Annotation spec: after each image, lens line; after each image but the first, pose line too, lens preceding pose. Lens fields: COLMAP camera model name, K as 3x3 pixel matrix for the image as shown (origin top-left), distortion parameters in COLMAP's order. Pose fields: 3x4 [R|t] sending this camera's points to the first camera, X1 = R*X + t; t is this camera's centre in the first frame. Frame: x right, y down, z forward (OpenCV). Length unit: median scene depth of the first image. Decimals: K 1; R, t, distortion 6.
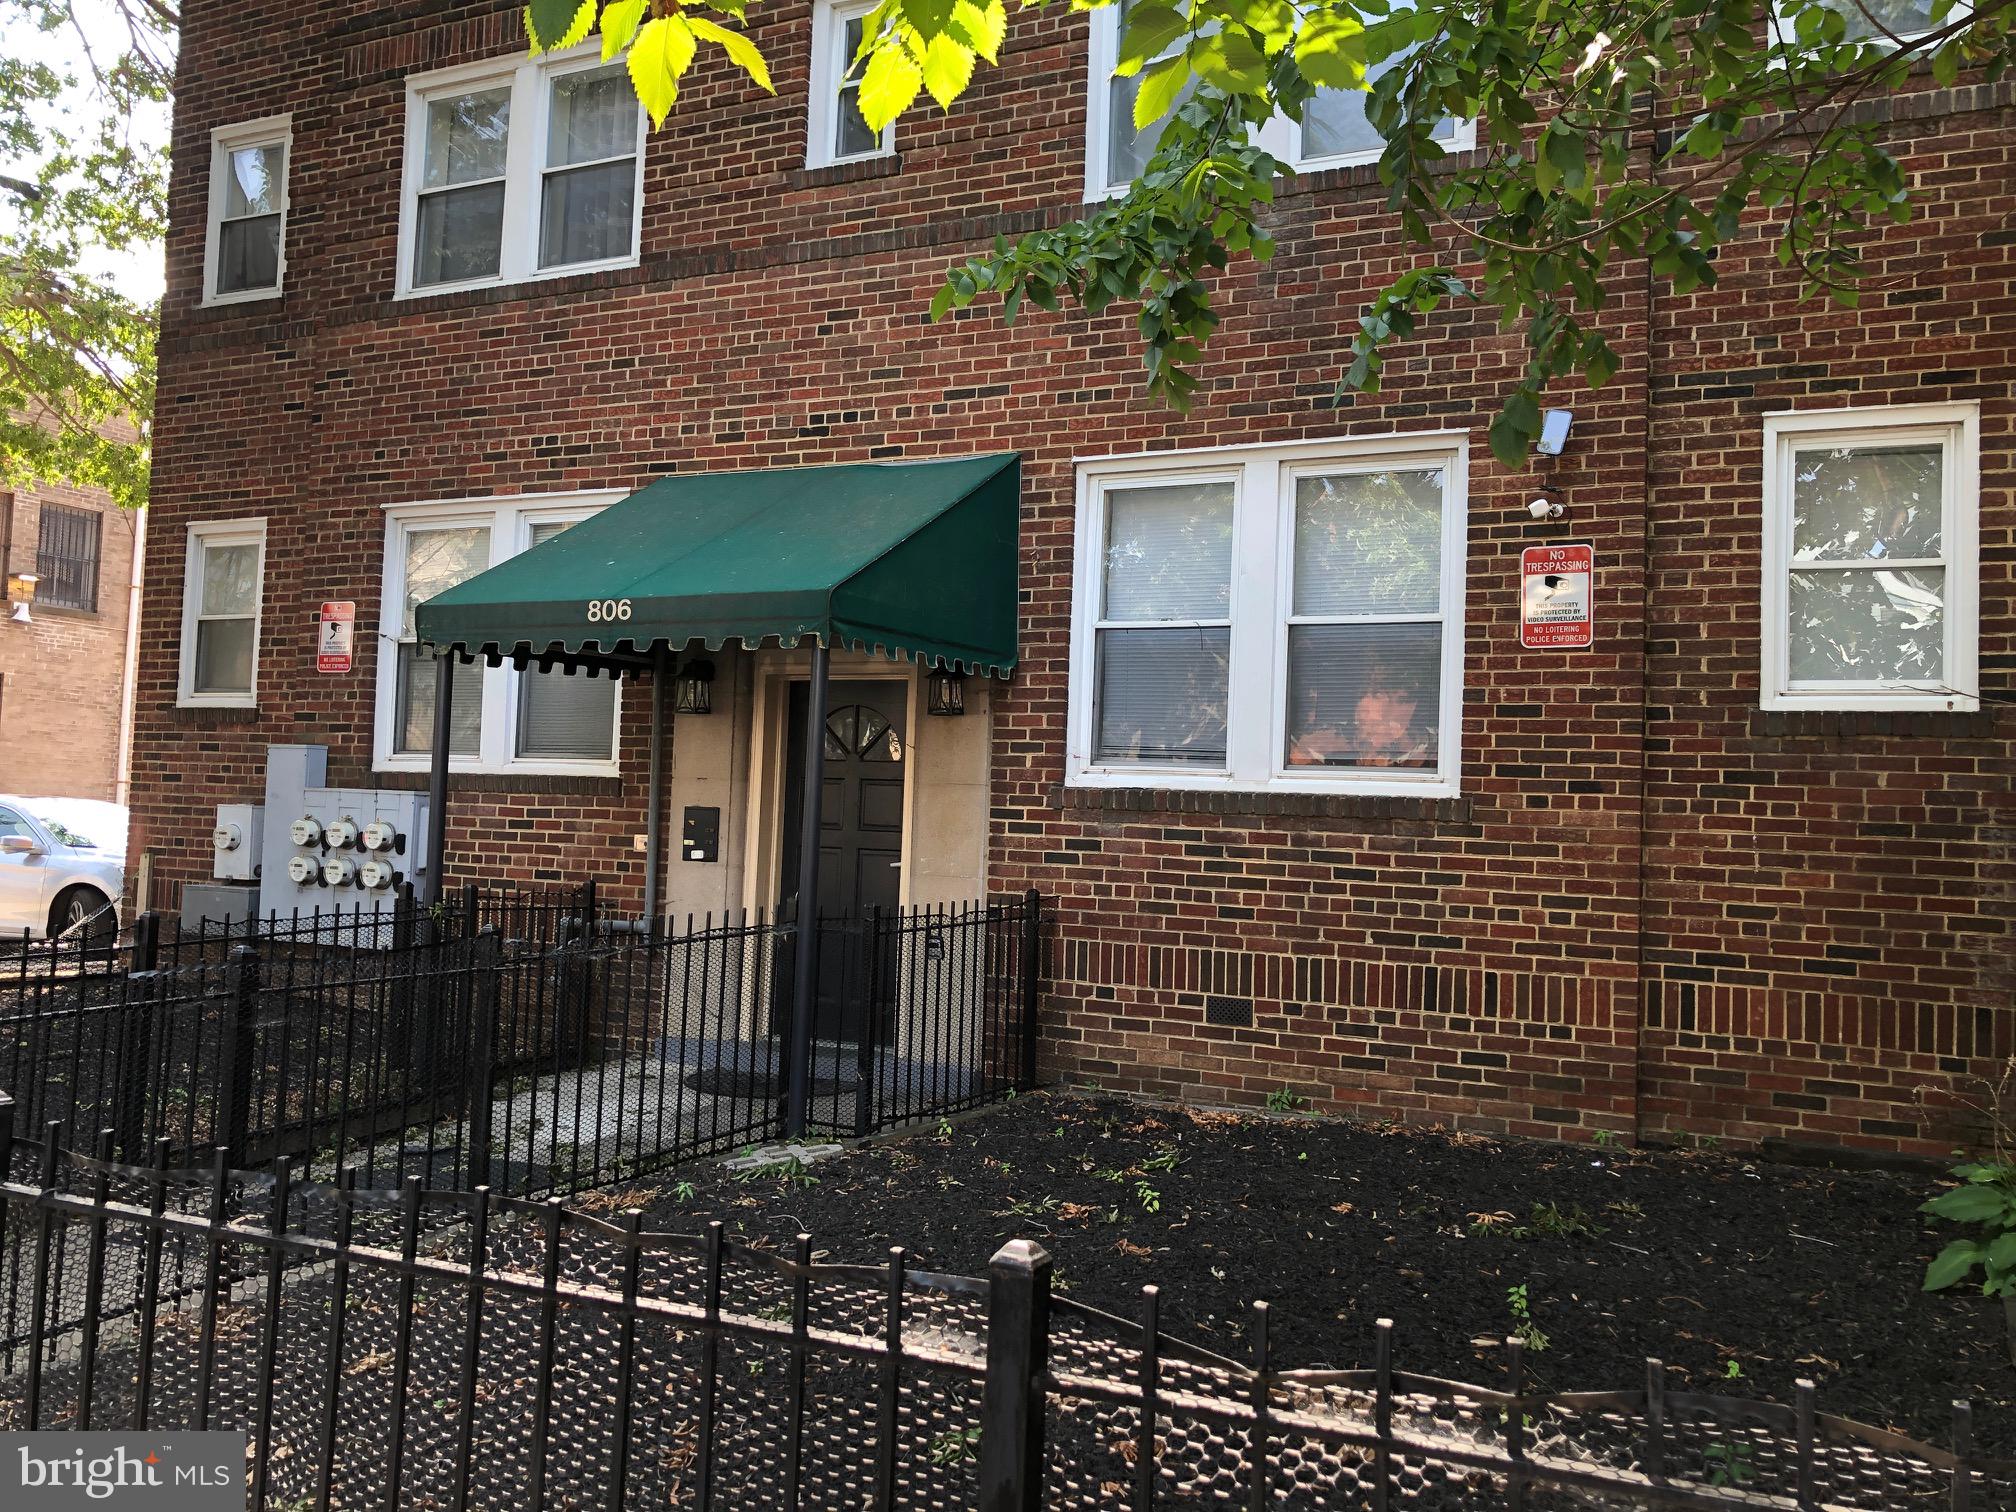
lens RADIAL K [[1660.8, 0, 1011.4], [0, 1660.8, 750.8], [0, 0, 1]] dist [0.039882, -0.057481]
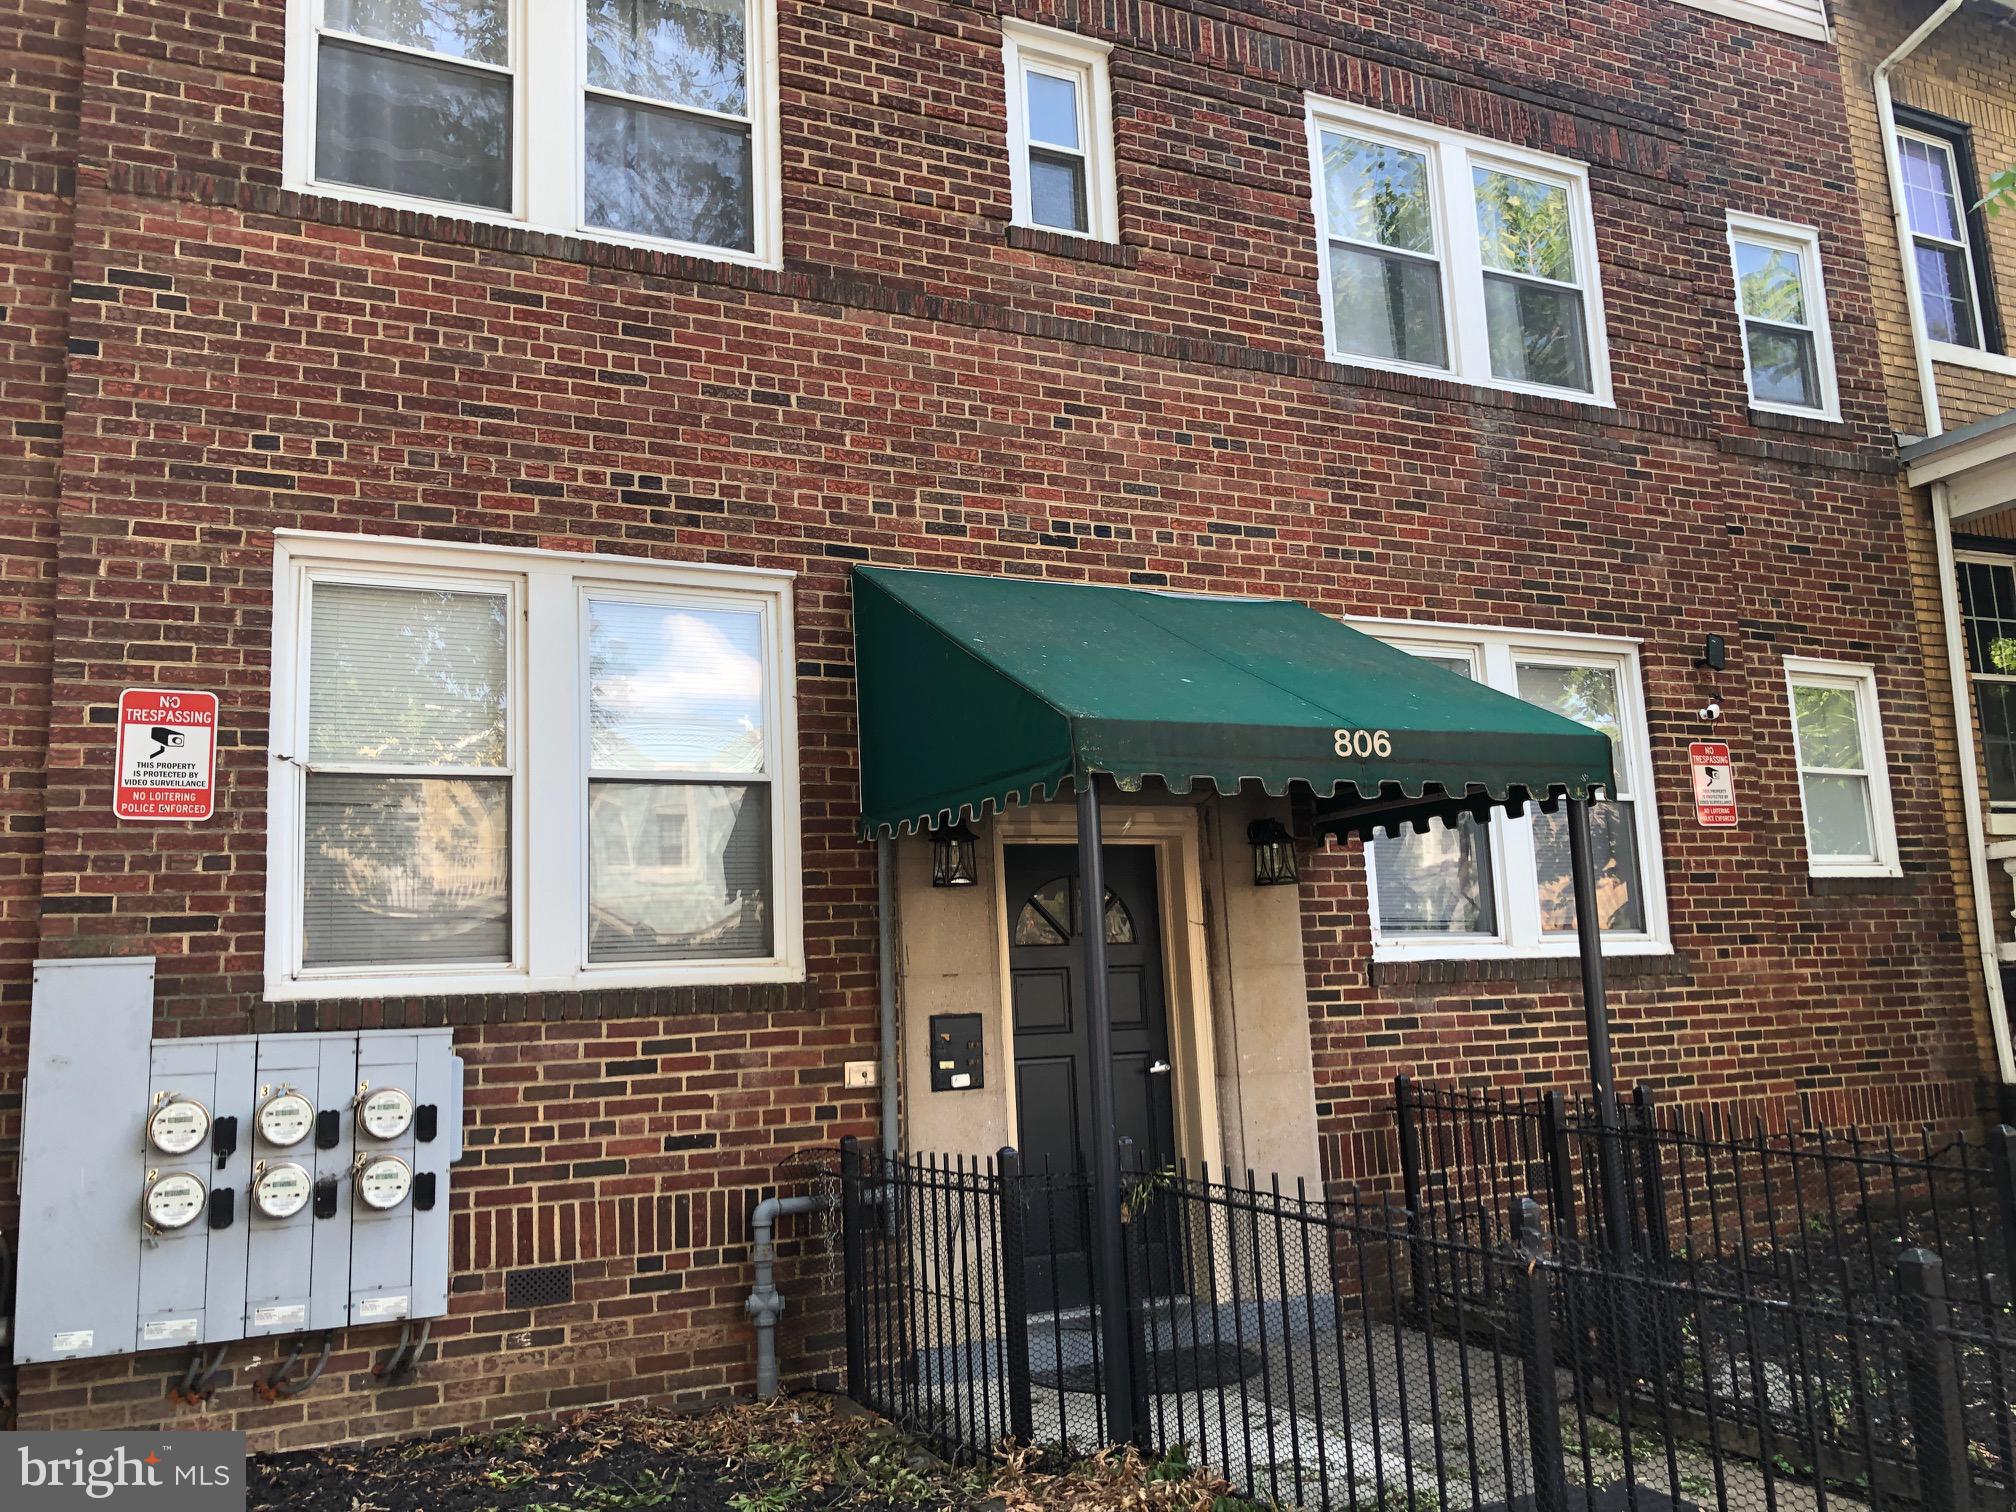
lens RADIAL K [[1660.8, 0, 944.9], [0, 1660.8, 763.6], [0, 0, 1]] dist [0.039882, -0.057481]
pose [[0.617859, 0.056926, 0.784225, -0.819097], [0.033296, 0.994587, -0.098429, -0.004867], [-0.785584, 0.086927, 0.612619, 0.577770]]
